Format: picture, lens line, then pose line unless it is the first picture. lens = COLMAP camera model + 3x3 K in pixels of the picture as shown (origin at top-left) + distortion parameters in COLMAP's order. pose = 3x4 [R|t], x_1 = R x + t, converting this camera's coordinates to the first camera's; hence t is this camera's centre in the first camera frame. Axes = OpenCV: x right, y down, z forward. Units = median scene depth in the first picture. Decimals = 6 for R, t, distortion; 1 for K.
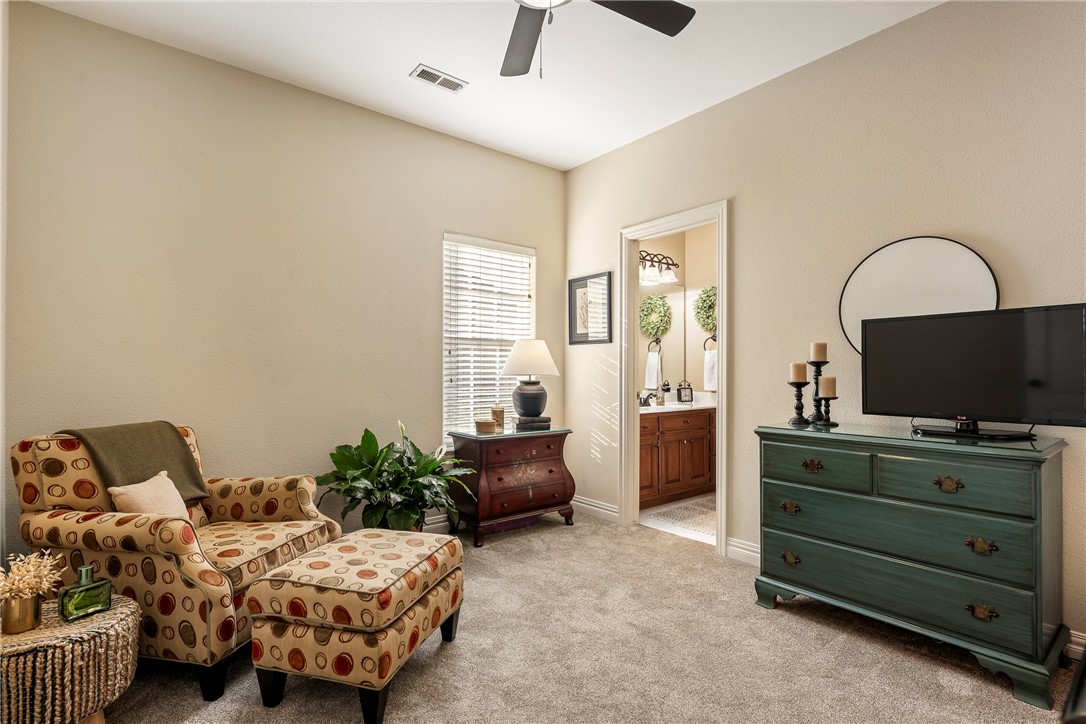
lens RADIAL K [[524.3, 0, 545.3], [0, 524.3, 361.5], [0, 0, 1]] dist [-0.006947, -0.000191]
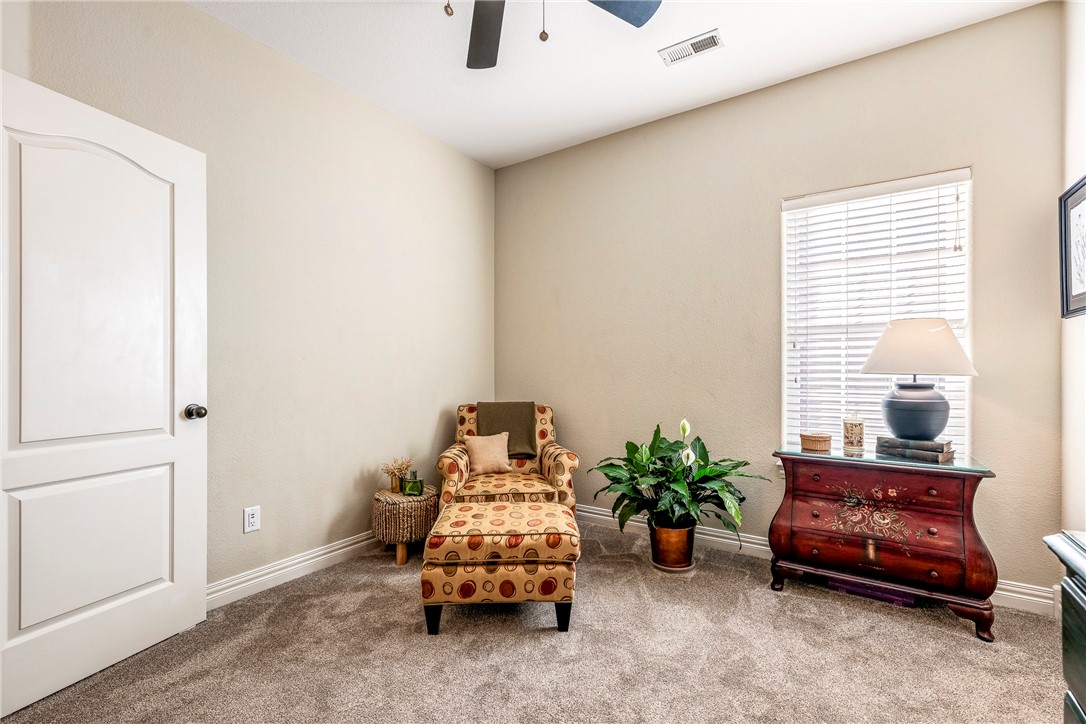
lens RADIAL K [[474.6, 0, 543.9], [0, 474.6, 365.7], [0, 0, 1]] dist [-0.002438, -0.000115]
pose [[0.289651, -0.008046, -0.957099, 0.413471], [0.021724, 0.999762, -0.001830, 0.006860], [0.956886, -0.020262, 0.289757, 0.412352]]
